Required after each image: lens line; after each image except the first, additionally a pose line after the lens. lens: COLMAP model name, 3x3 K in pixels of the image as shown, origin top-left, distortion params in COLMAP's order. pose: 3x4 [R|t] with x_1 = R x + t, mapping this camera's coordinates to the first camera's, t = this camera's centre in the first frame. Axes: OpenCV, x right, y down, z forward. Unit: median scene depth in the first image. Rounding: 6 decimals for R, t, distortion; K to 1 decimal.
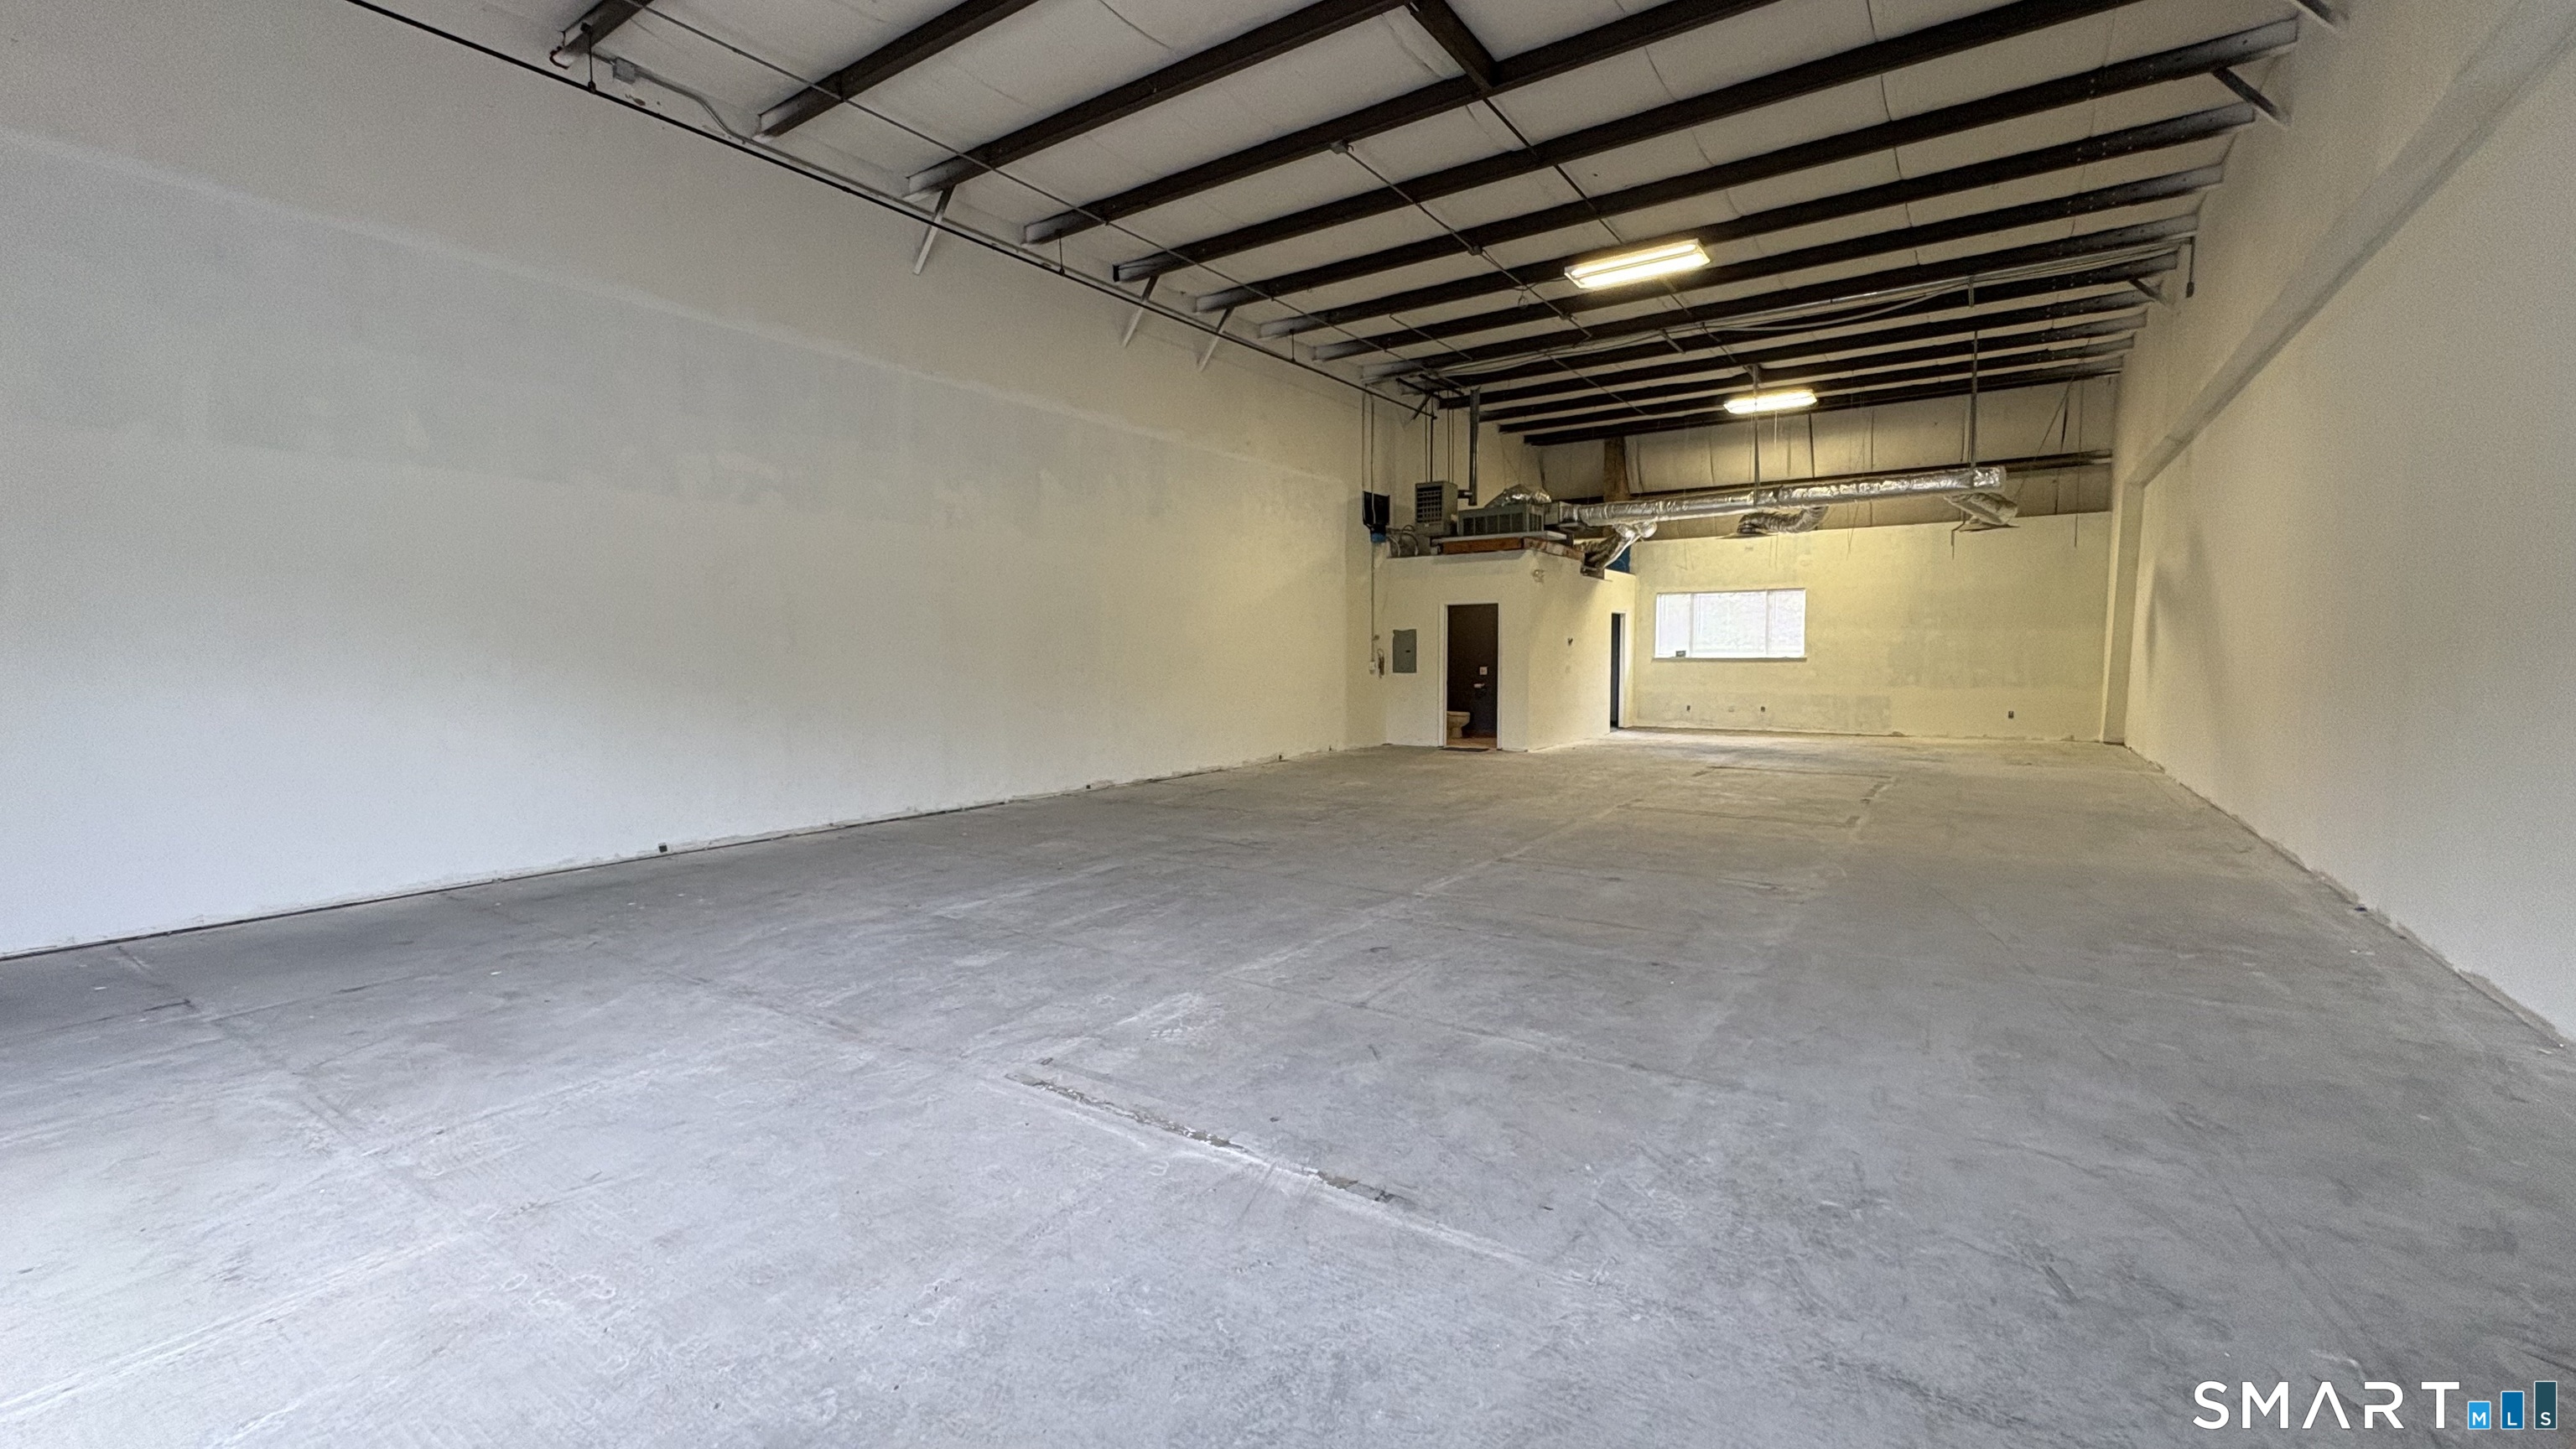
lens RADIAL K [[1026.5, 0, 1284.9], [0, 1026.5, 720.4], [0, 0, 1]] dist [0.000564, 0.000403]
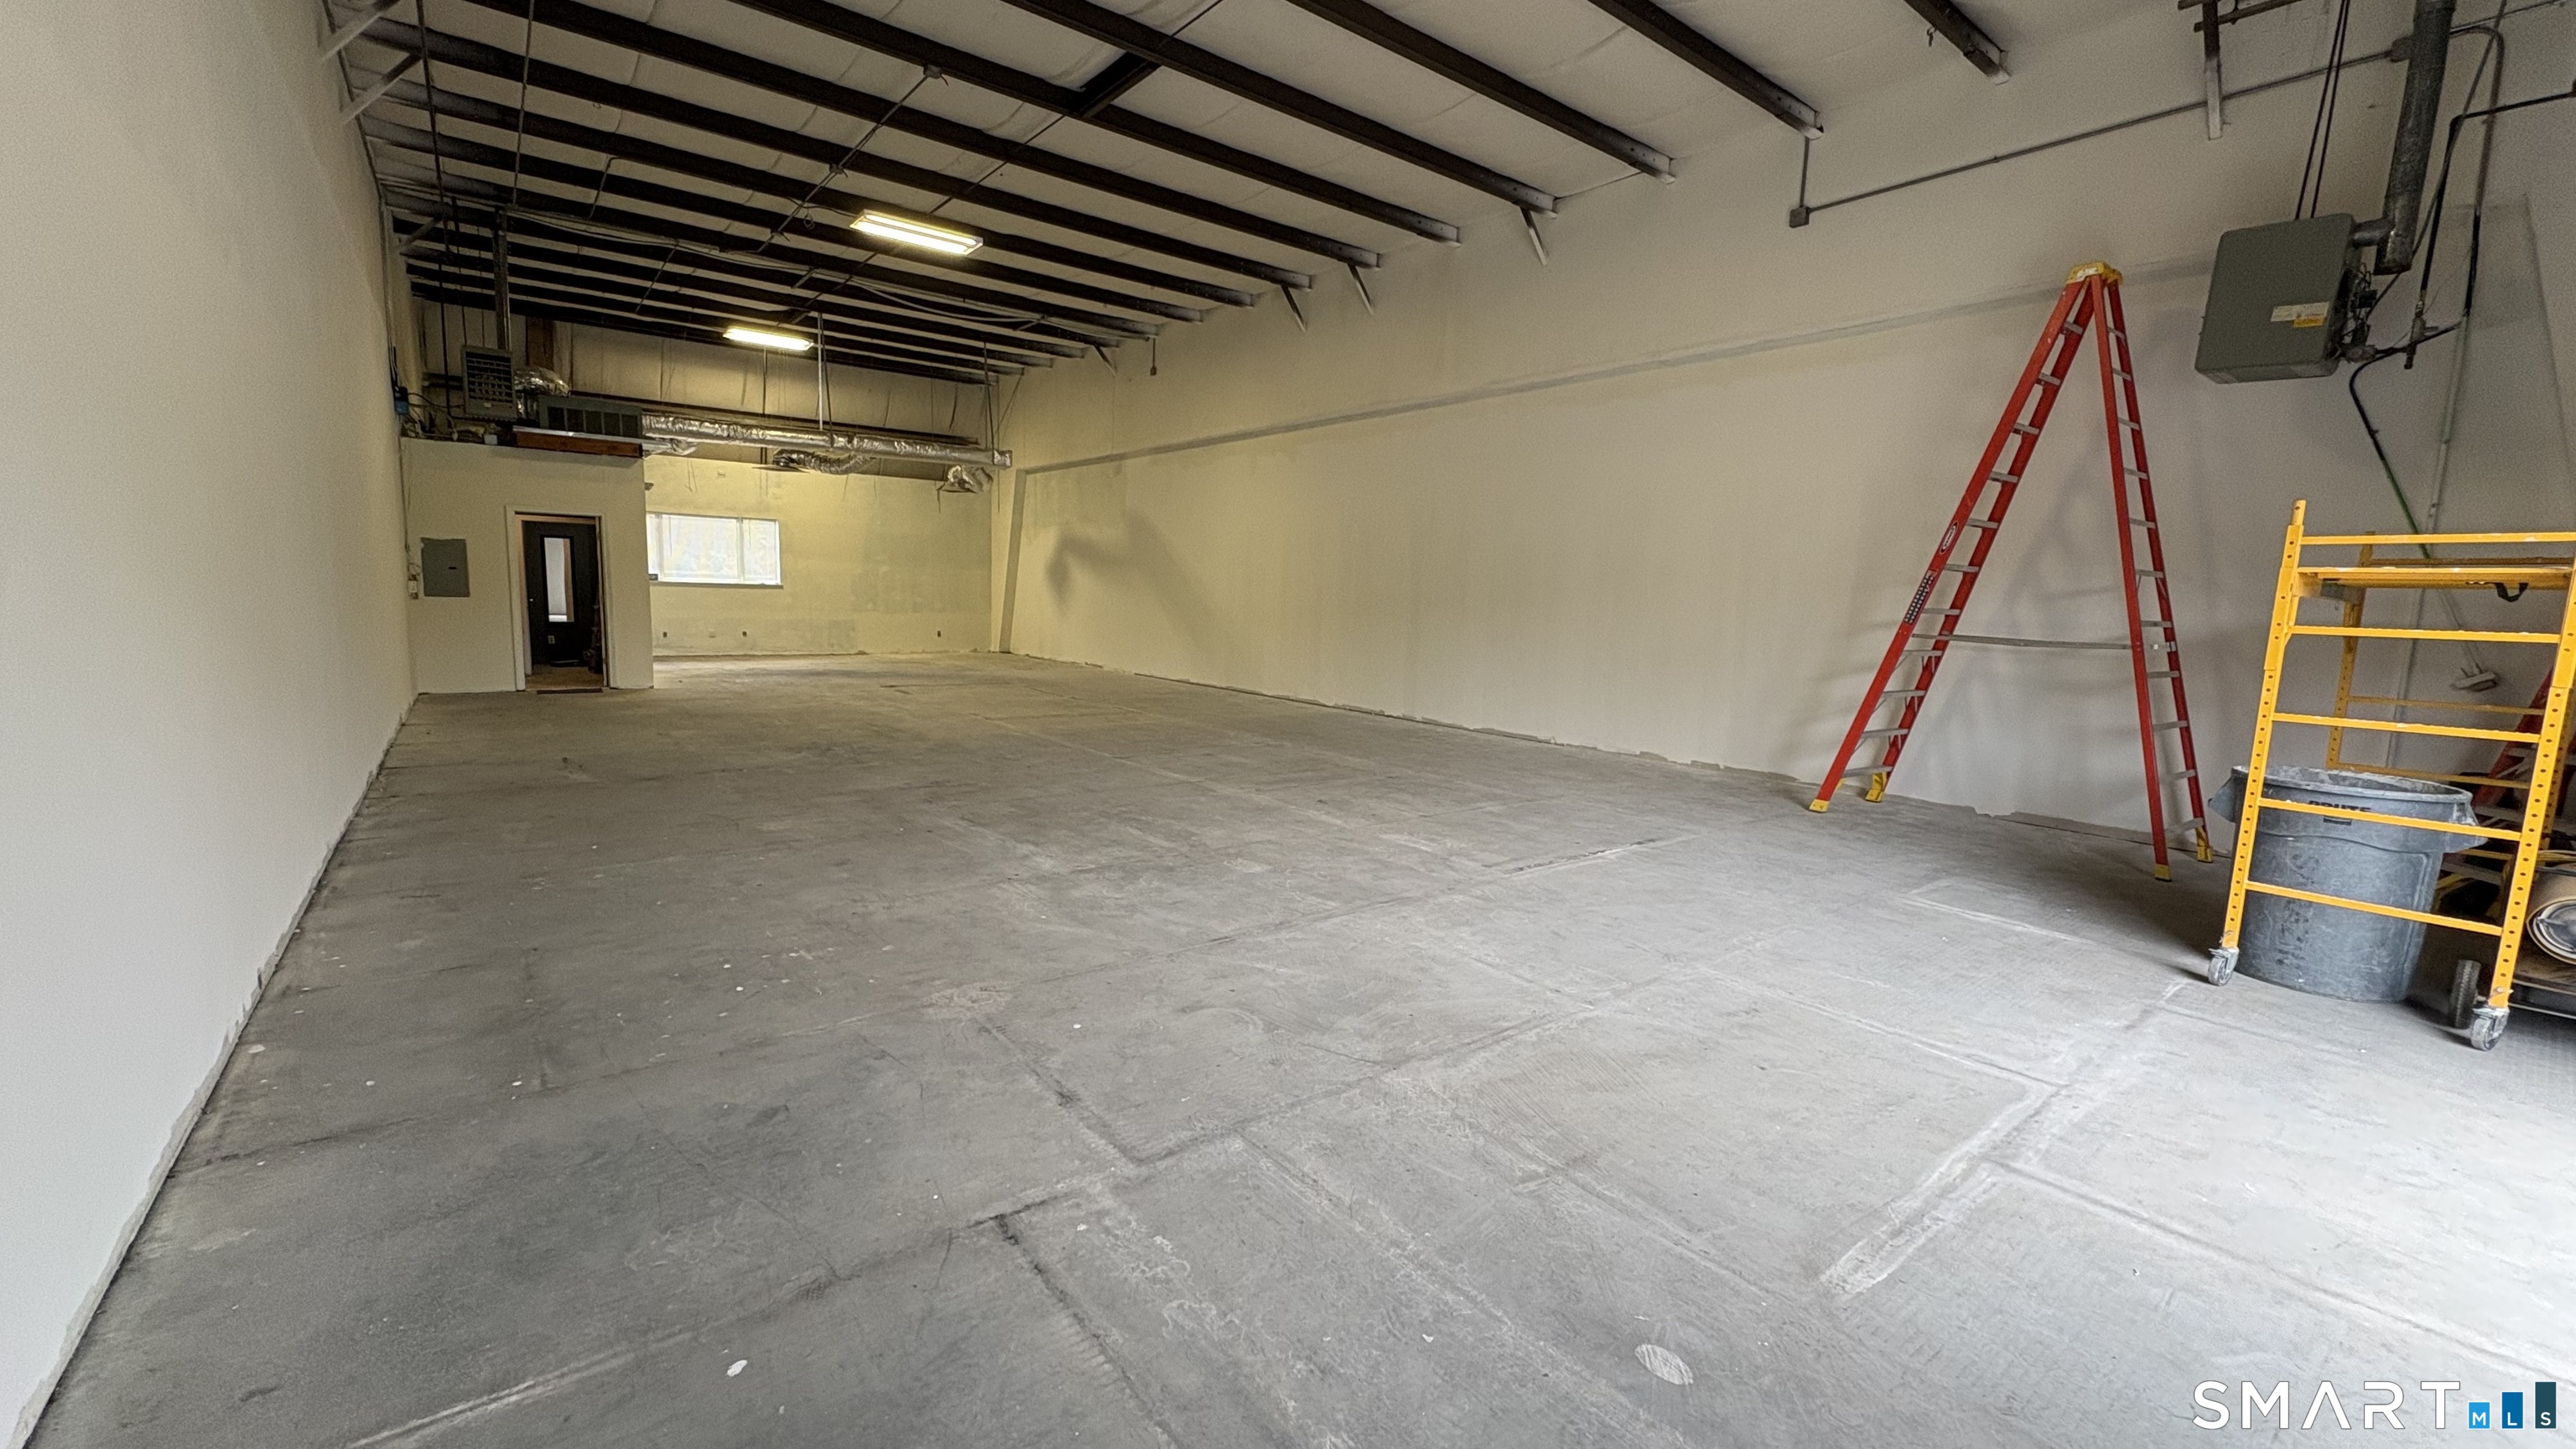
lens RADIAL K [[1026.5, 0, 1289.6], [0, 1026.5, 720.2], [0, 0, 1]] dist [0.000564, 0.000403]
pose [[0.305887, -0.102462, 0.946538, -1.328363], [0.026995, 0.994726, 0.098954, -0.044564], [-0.951685, -0.004717, 0.307039, 0.585645]]
